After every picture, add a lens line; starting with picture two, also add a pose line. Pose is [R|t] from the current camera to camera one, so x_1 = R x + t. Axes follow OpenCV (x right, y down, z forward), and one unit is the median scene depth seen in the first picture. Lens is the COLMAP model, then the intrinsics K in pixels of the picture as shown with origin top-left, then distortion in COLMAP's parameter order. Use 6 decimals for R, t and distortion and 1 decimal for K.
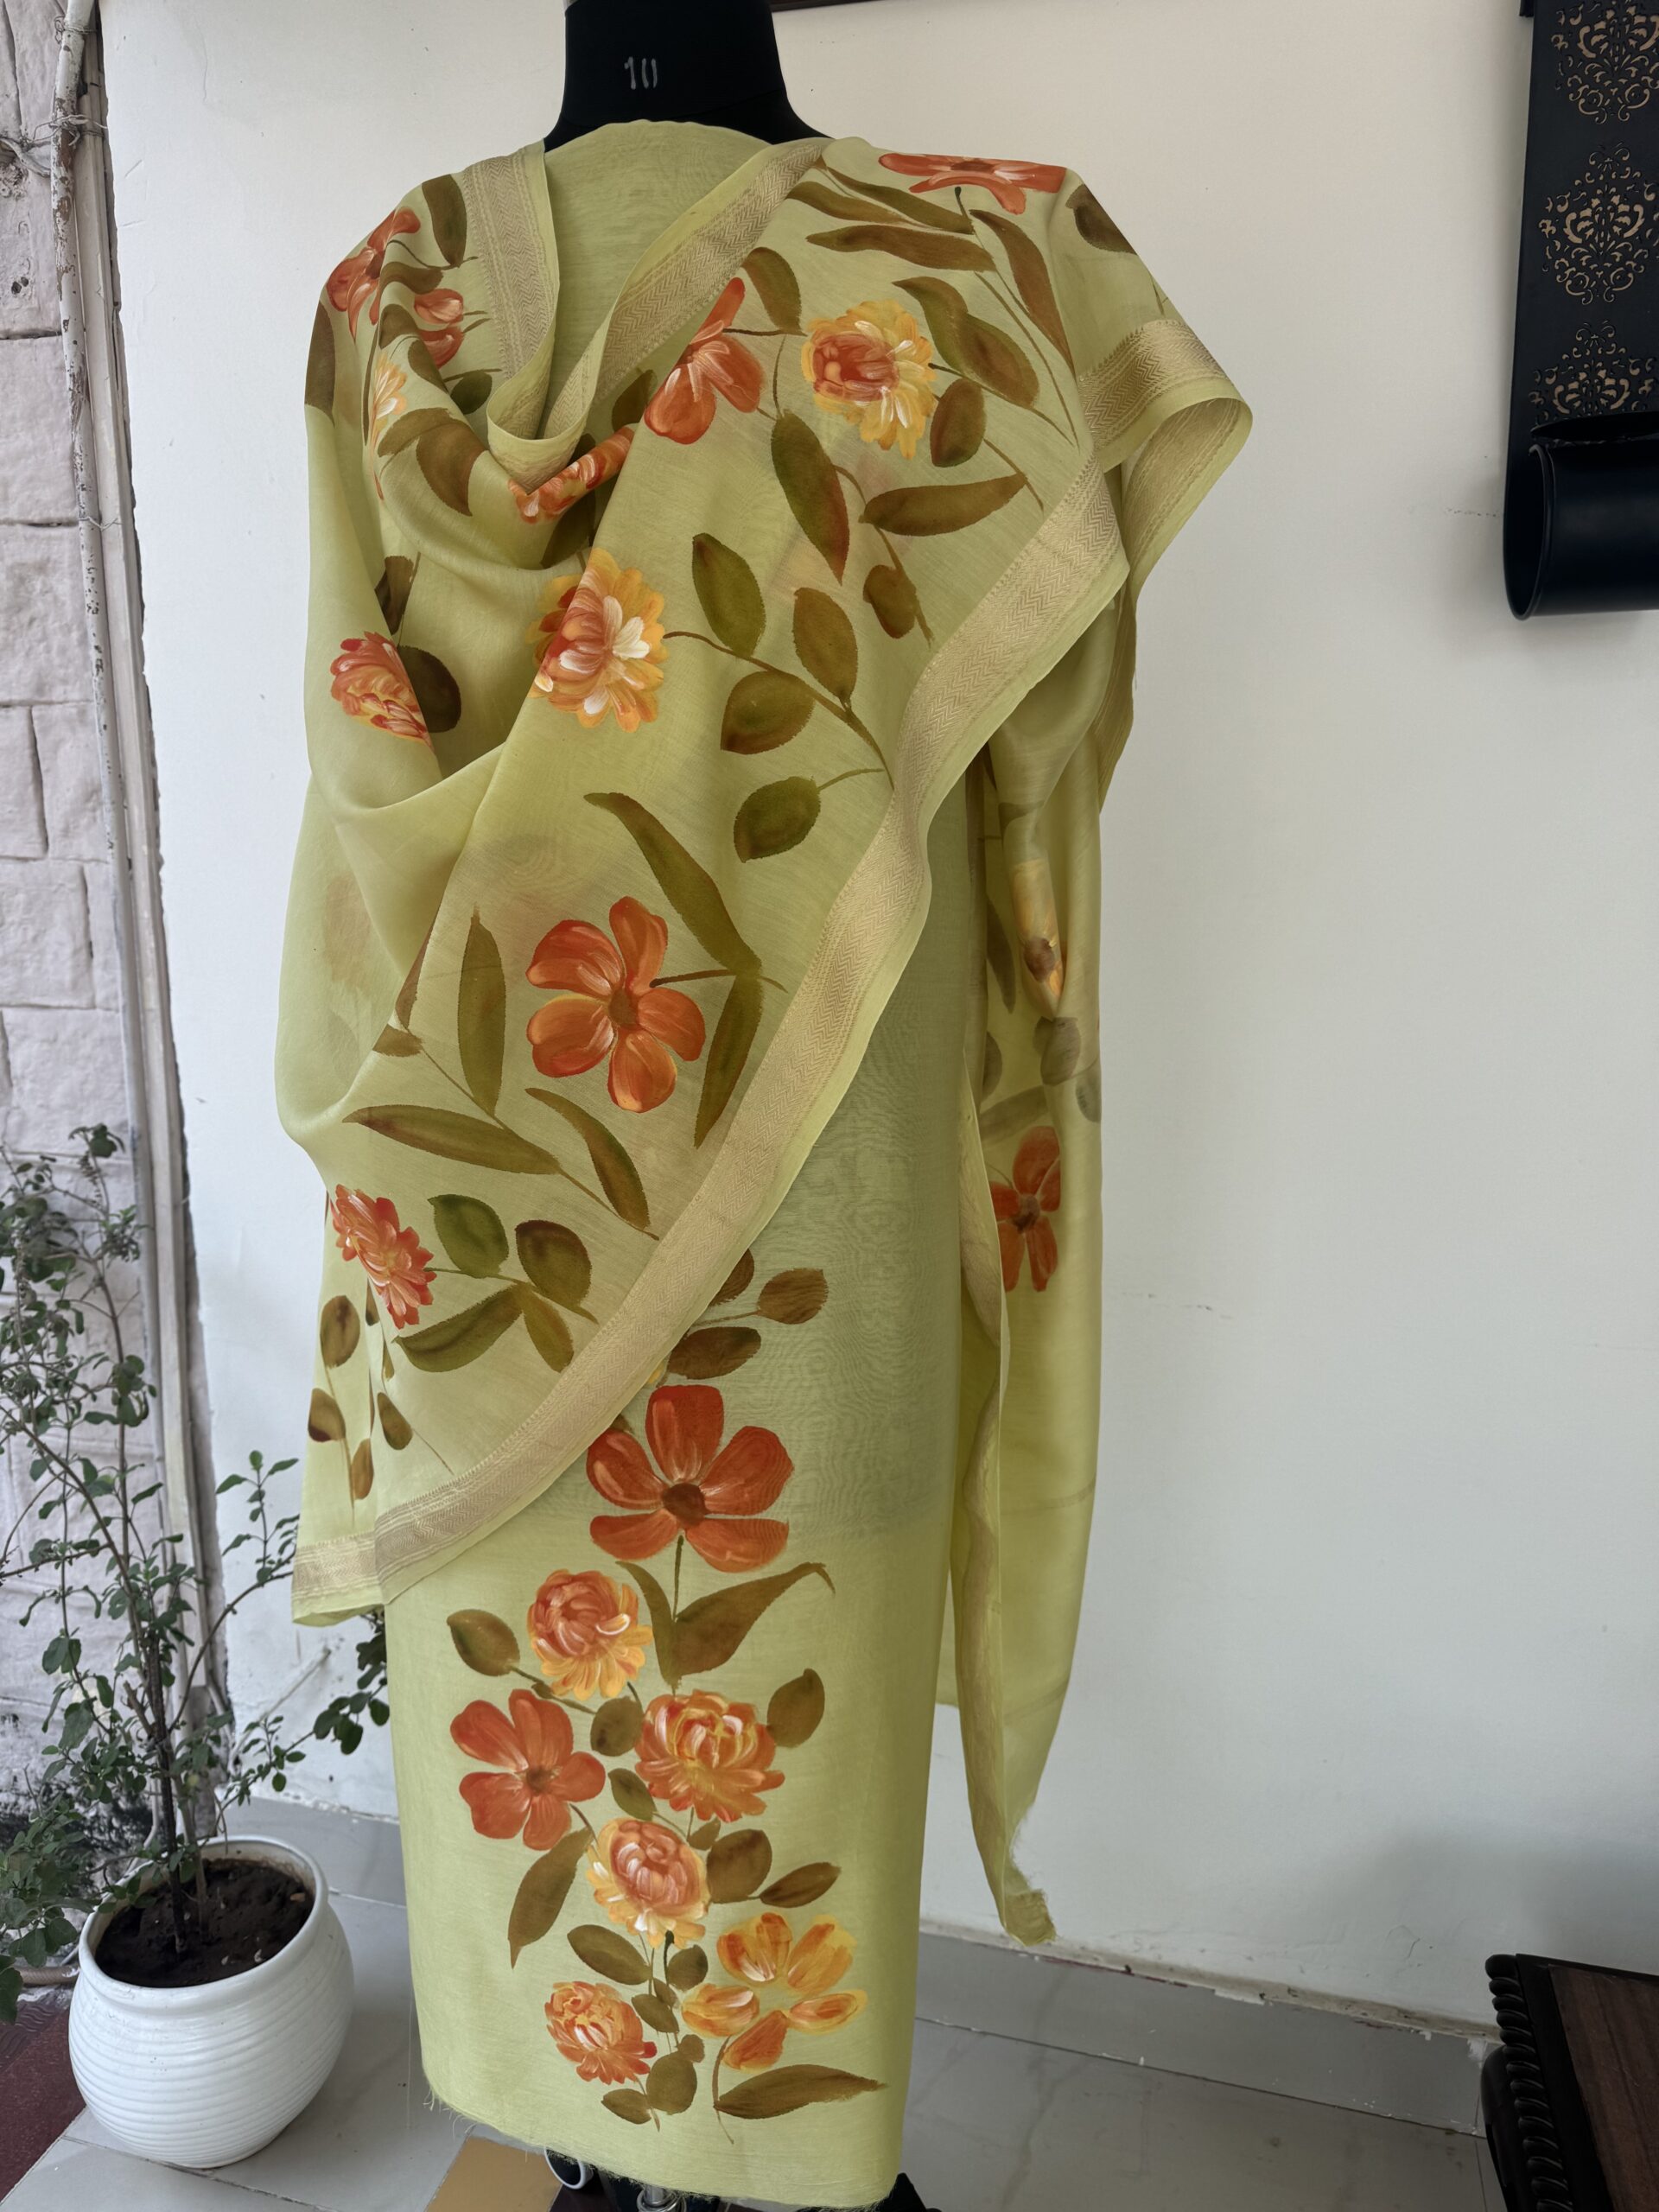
lens RADIAL K [[1570.9, 0, 817.3], [0, 1570.9, 1109.3], [0, 0, 1]] dist [0.004262, -0.009706]
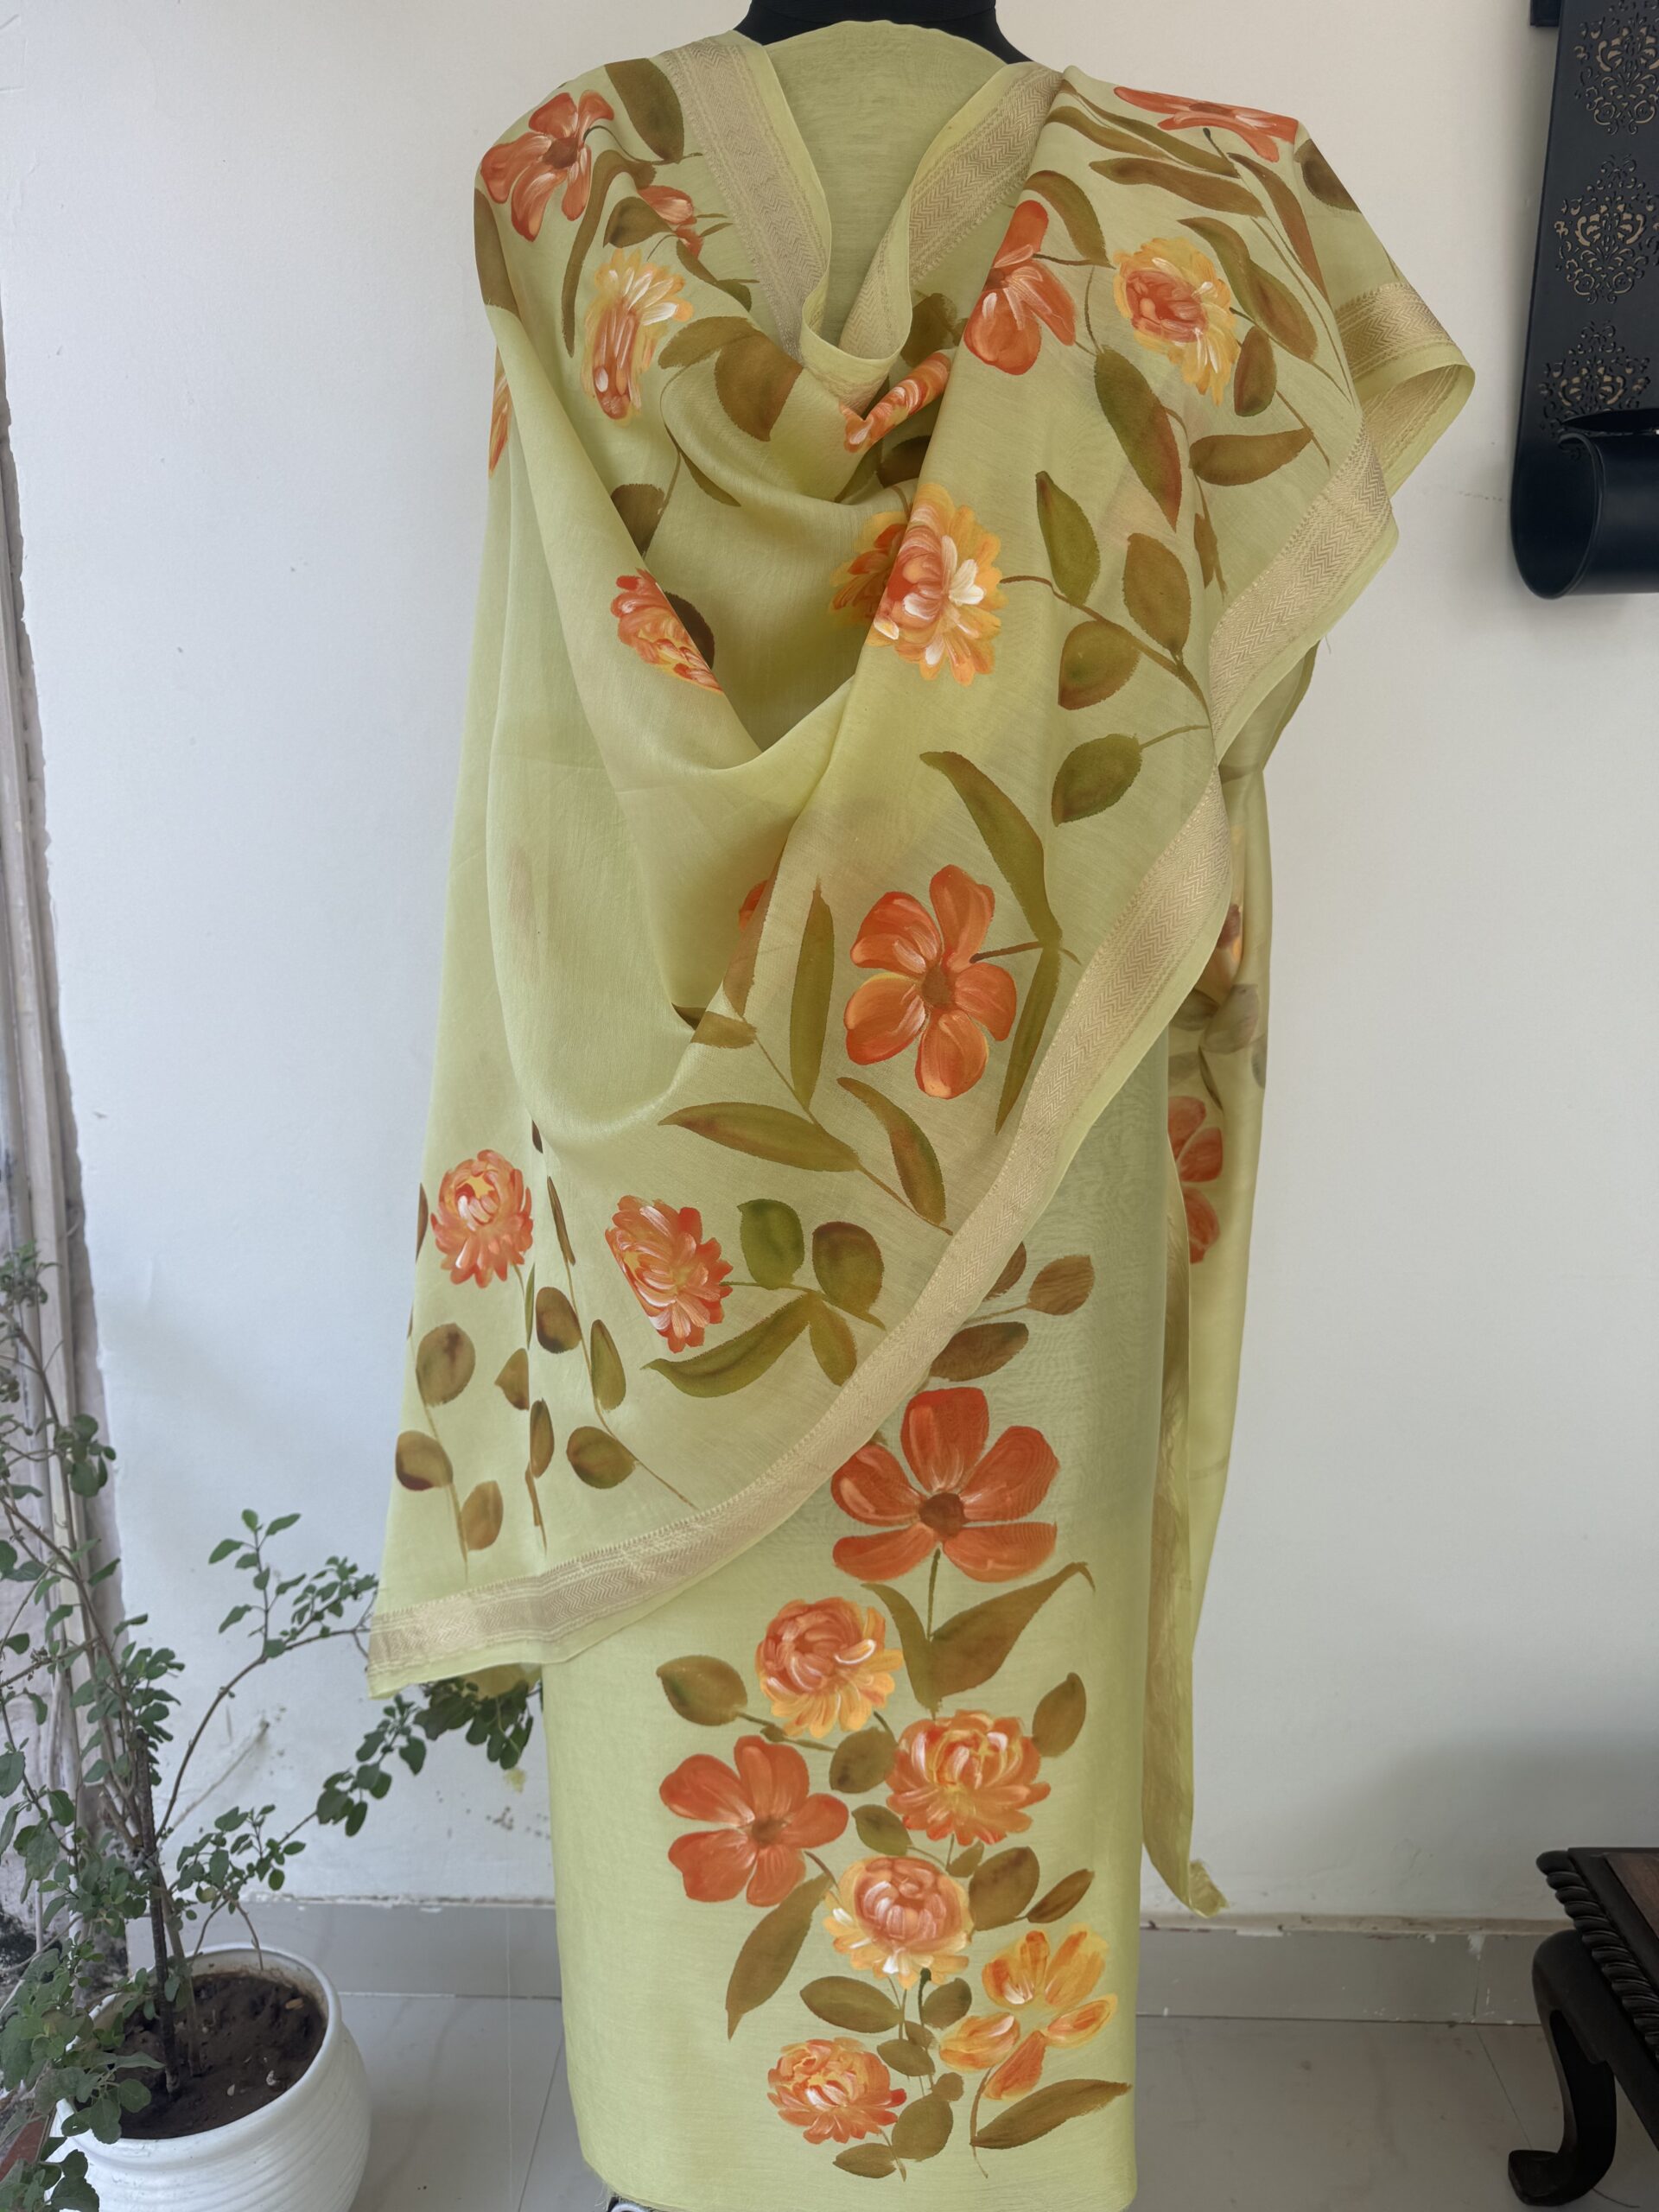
lens RADIAL K [[1570.9, 0, 841.2], [0, 1570.9, 1102.5], [0, 0, 1]] dist [0.004262, -0.009706]
pose [[0.970121, -0.047078, 0.238012, -0.222718], [0.045195, 0.998889, 0.013366, -0.006183], [-0.238376, -0.002210, 0.971170, 0.065317]]
